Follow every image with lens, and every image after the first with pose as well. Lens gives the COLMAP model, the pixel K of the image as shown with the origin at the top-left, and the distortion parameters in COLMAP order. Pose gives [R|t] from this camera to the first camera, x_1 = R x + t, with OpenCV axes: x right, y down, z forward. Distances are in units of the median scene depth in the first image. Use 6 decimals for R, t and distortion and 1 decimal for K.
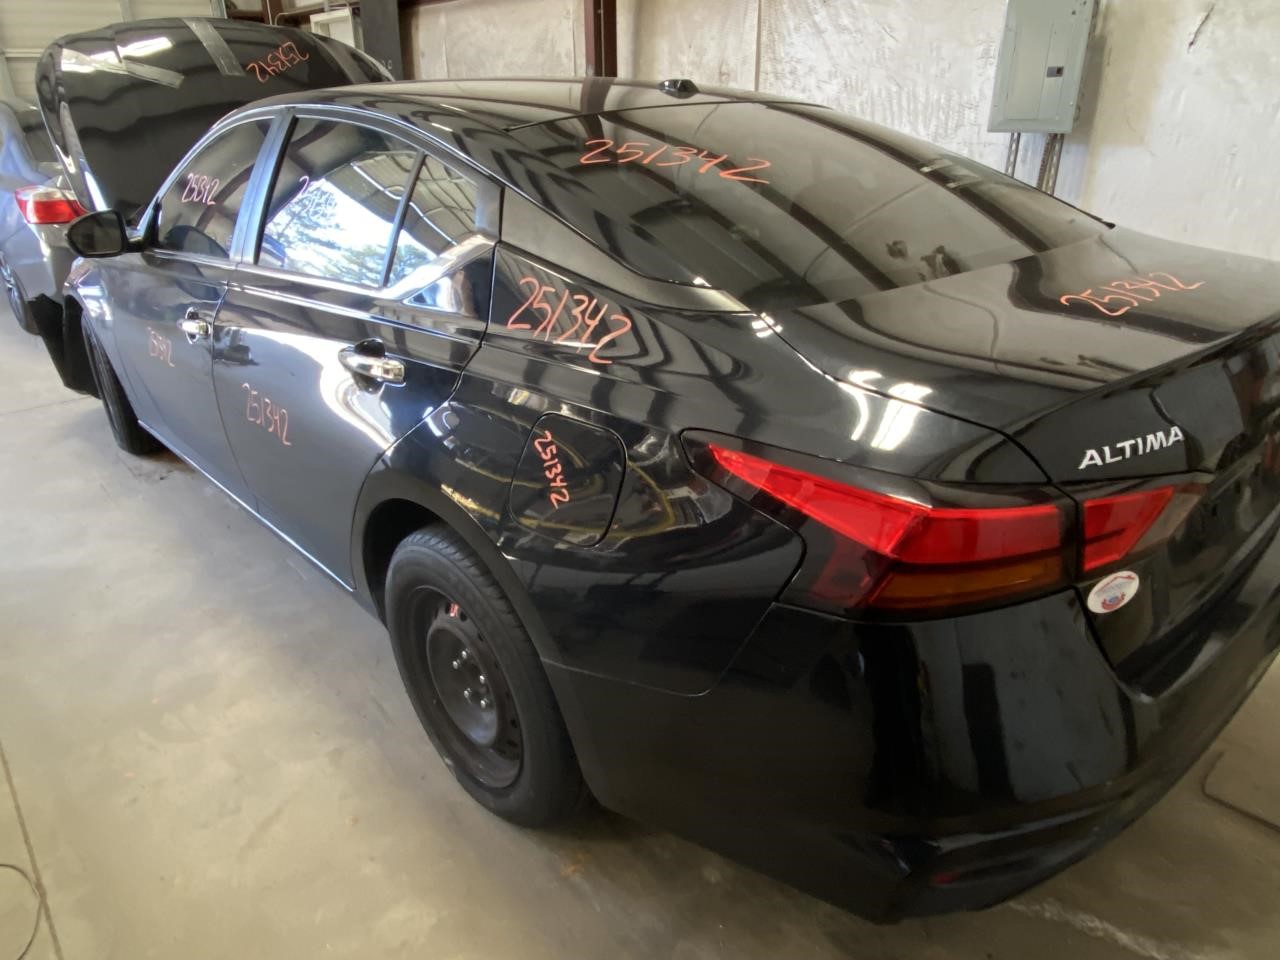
lens RADIAL K [[836.7, 0, 642.6], [0, 836.7, 494.6], [0, 0, 1]] dist [0.021695, -0.018903]
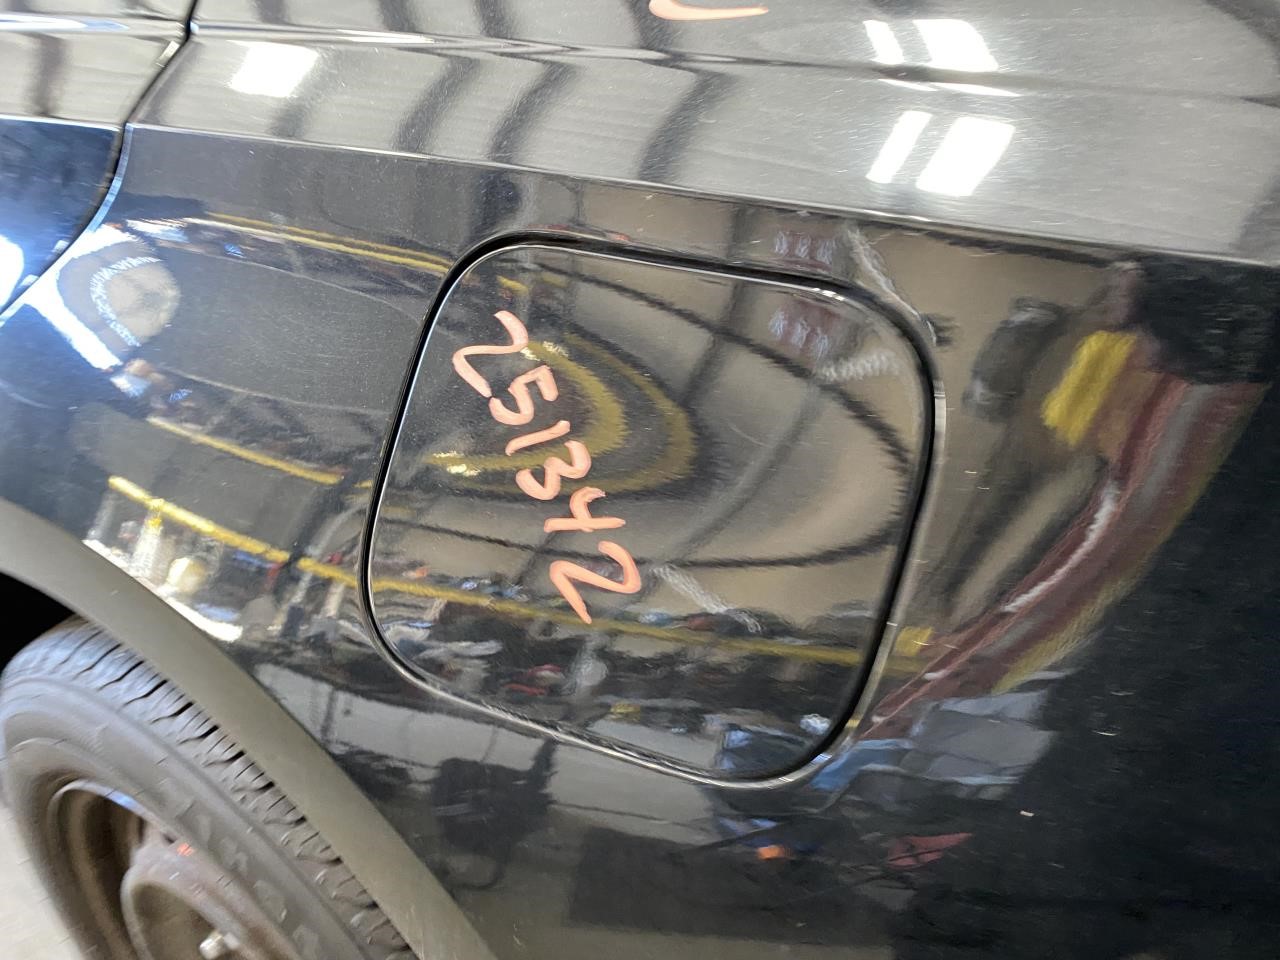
lens RADIAL K [[979.0, 0, 640.0], [0, 979.0, 480.0], [0, 0, 1]] dist [0.022878, -0.006186]
pose [[0.971562, -0.100613, 0.214345, -0.141388], [0.085214, 0.993151, 0.079933, -0.045604], [-0.220920, -0.059395, 0.973482, 0.699391]]
